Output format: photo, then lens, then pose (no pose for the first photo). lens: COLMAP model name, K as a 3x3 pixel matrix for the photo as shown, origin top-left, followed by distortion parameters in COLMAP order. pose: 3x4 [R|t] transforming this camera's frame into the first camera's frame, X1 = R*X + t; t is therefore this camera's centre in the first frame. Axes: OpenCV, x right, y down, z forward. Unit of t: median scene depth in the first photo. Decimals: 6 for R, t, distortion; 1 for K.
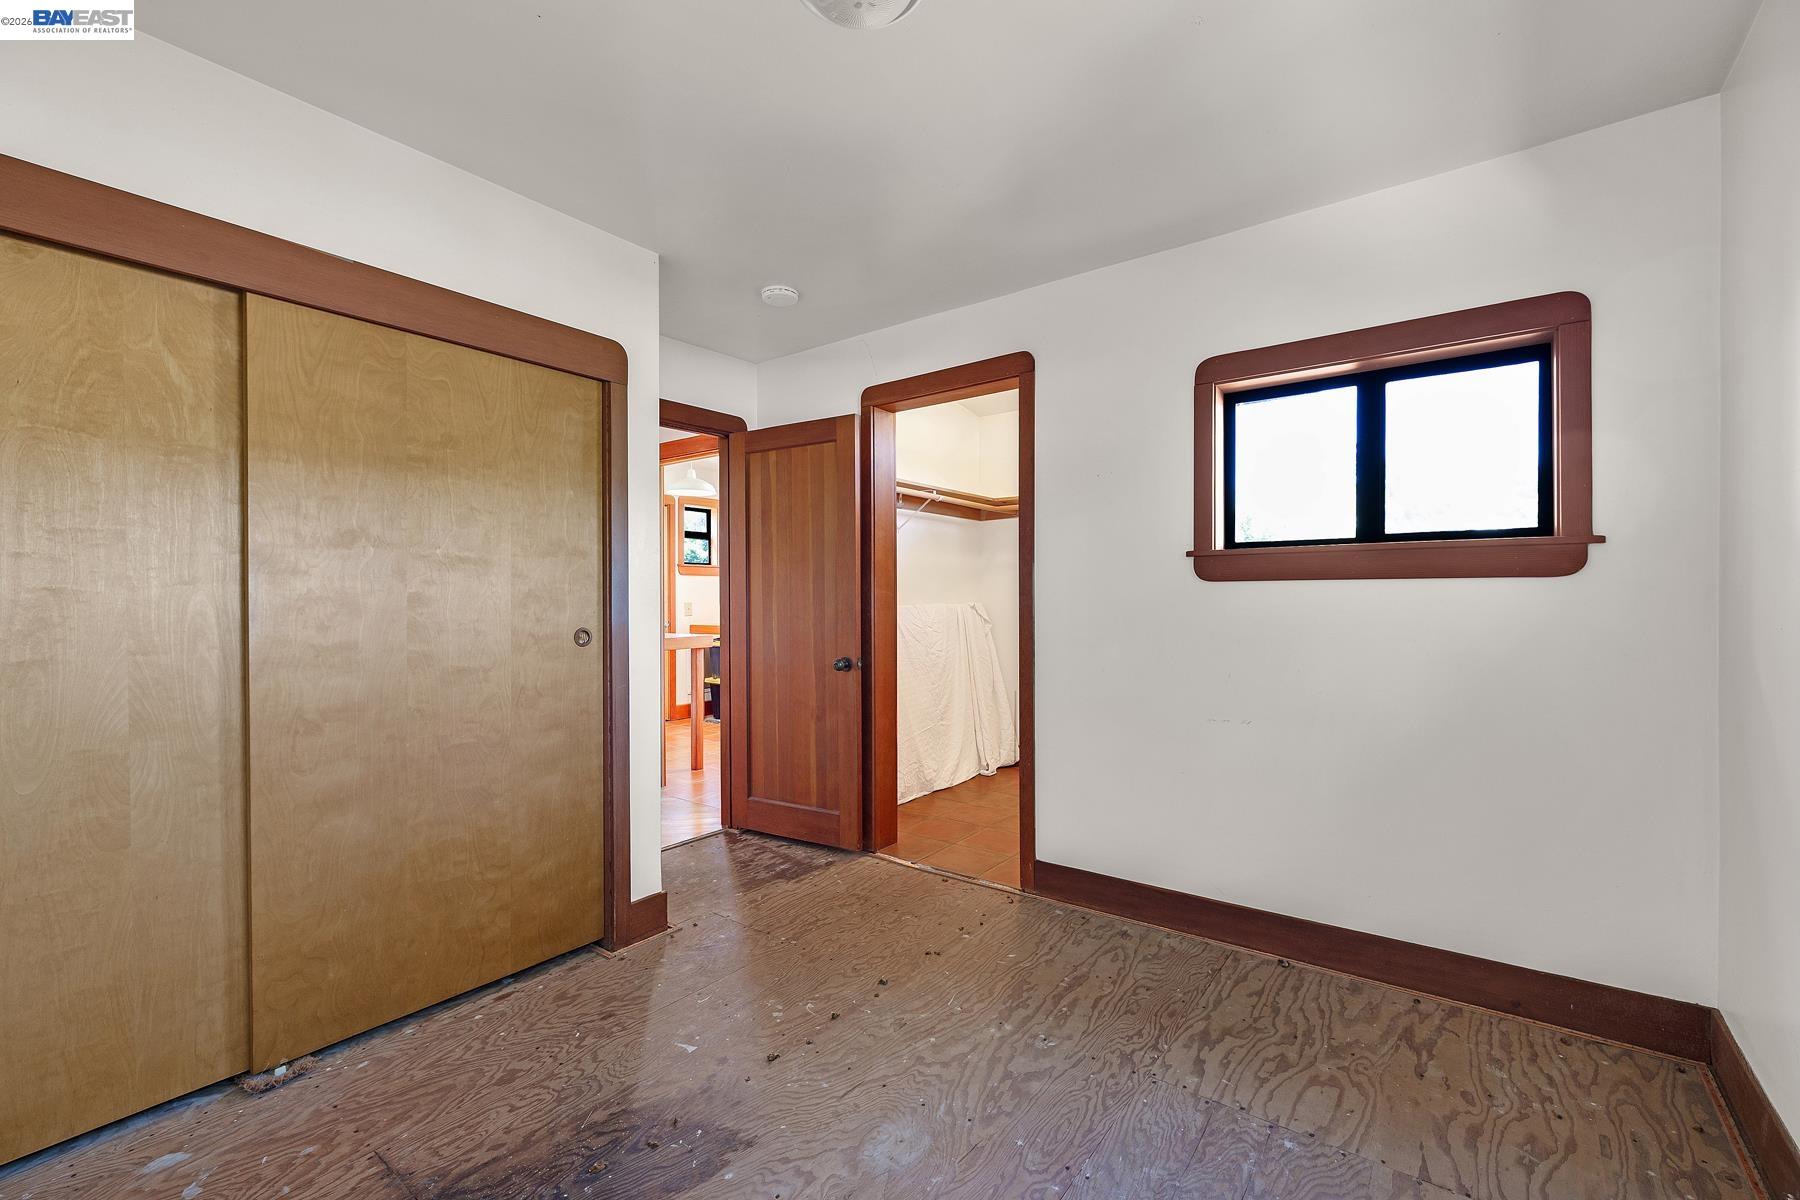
lens RADIAL K [[755.0, 0, 900.4], [0, 755.0, 601.0], [0, 0, 1]] dist [-0.001733, 0.000341]
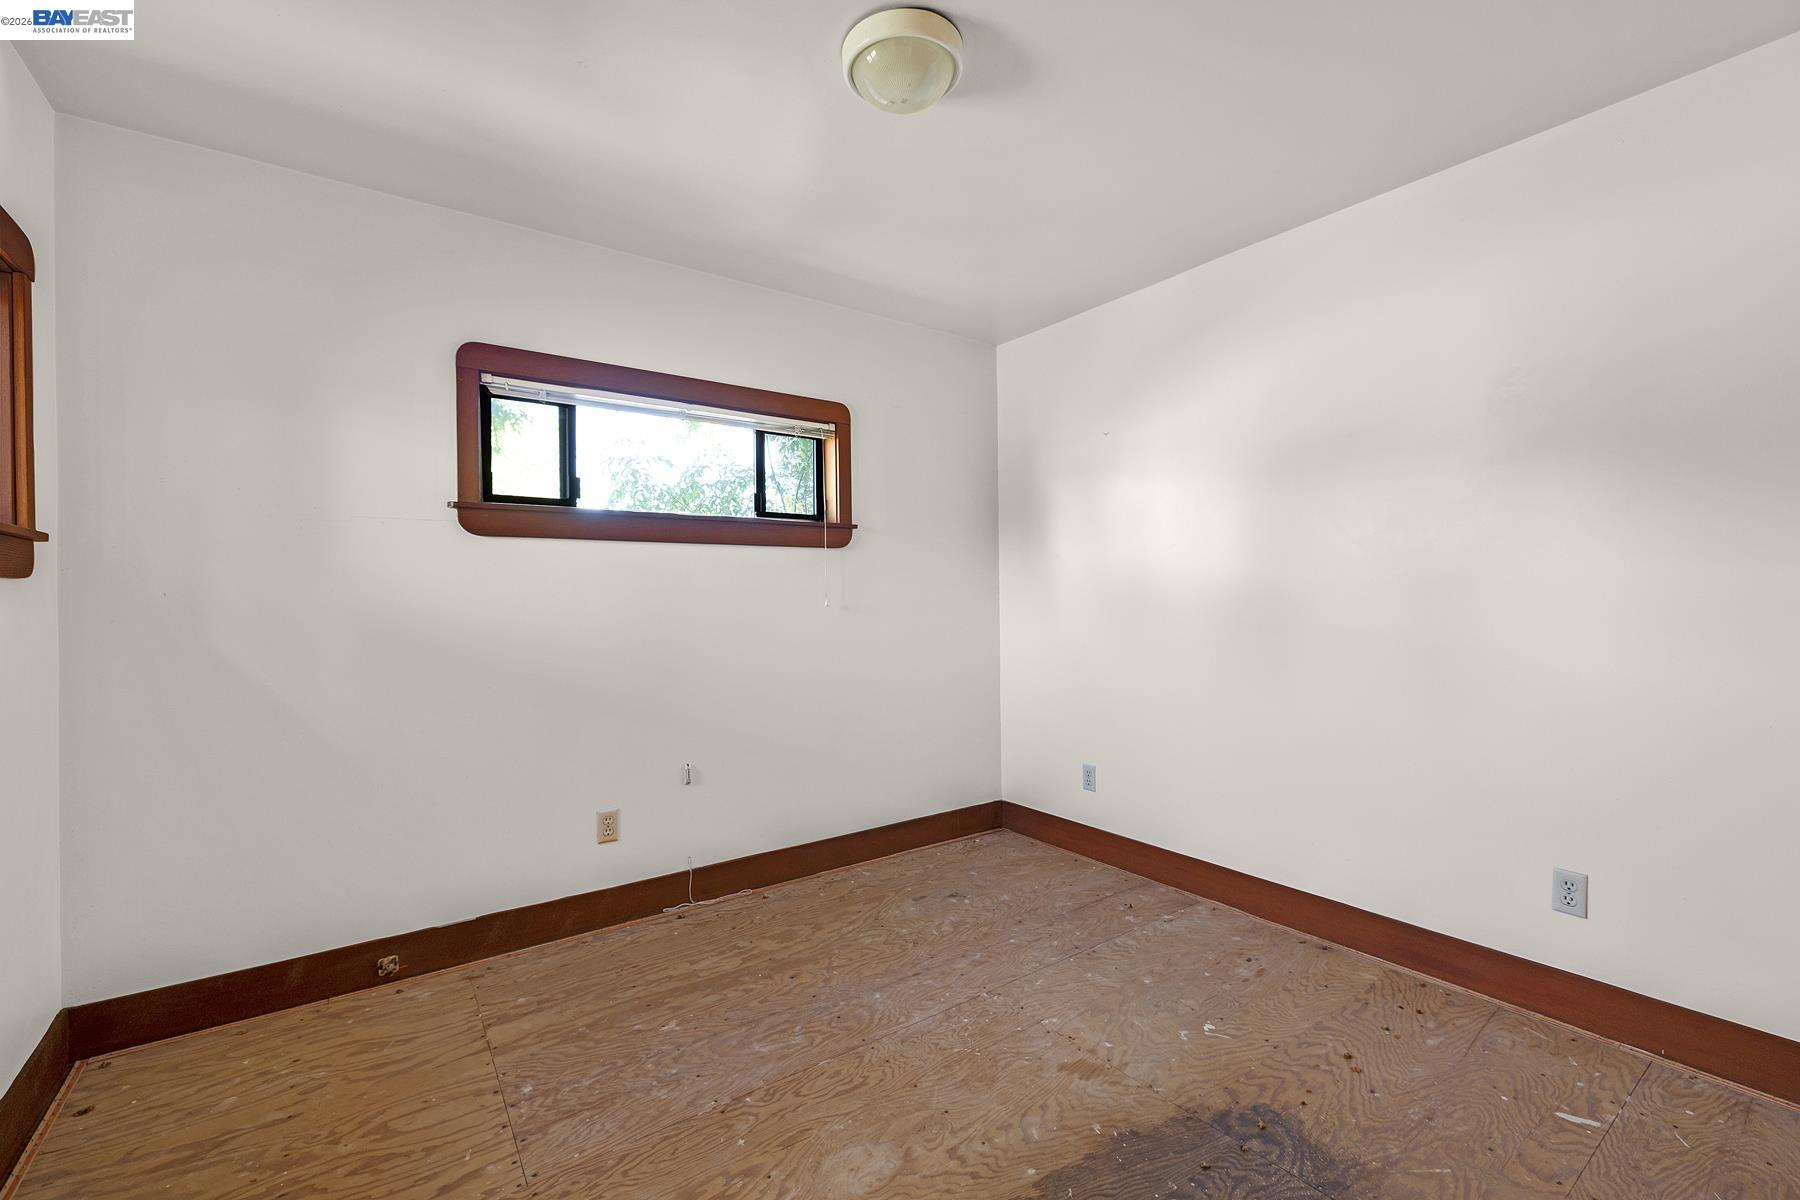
lens RADIAL K [[755.0, 0, 899.9], [0, 755.0, 599.4], [0, 0, 1]] dist [-0.001733, 0.000341]
pose [[-0.958203, 0.010825, 0.285884, -0.334717], [0.012545, 0.999913, 0.004187, 0.000690], [-0.285813, 0.007598, -0.958255, 1.889551]]
